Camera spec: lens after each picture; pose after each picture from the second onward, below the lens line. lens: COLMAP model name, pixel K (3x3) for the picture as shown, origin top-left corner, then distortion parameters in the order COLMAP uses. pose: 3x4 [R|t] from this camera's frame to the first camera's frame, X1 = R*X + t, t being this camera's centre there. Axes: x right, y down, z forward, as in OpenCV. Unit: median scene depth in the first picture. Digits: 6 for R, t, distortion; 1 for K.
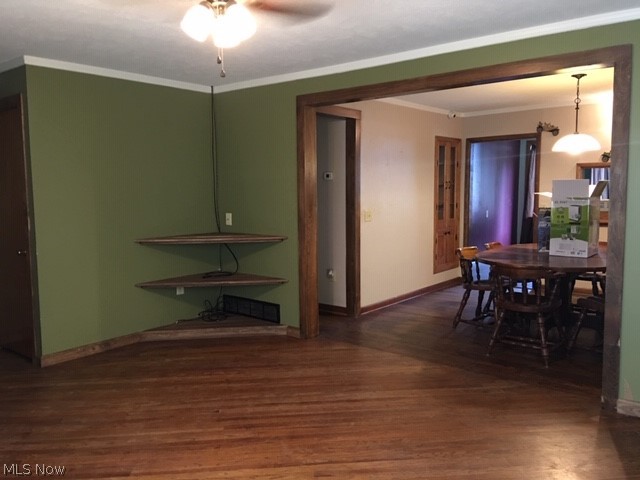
lens RADIAL K [[539.6, 0, 320.0], [0, 539.6, 240.0], [0, 0, 1]] dist [0.119607, -0.165799]
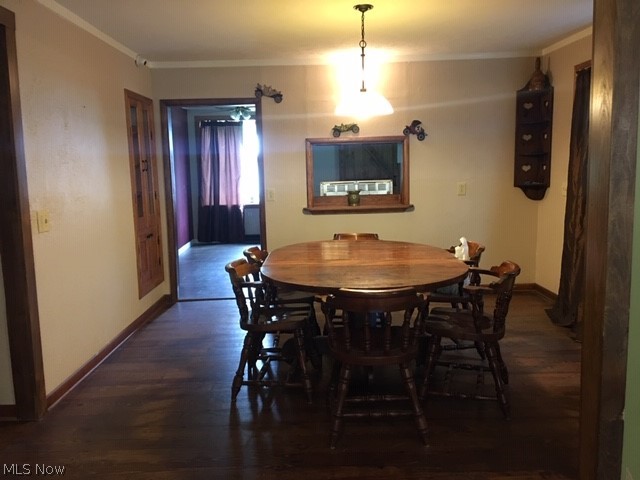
lens RADIAL K [[539.6, 0, 320.0], [0, 539.6, 240.0], [0, 0, 1]] dist [0.119607, -0.165799]
pose [[0.772942, -0.092039, 0.627765, -0.042225], [0.076892, 0.995718, 0.051312, -0.034532], [-0.629800, 0.008609, 0.776710, 0.428633]]
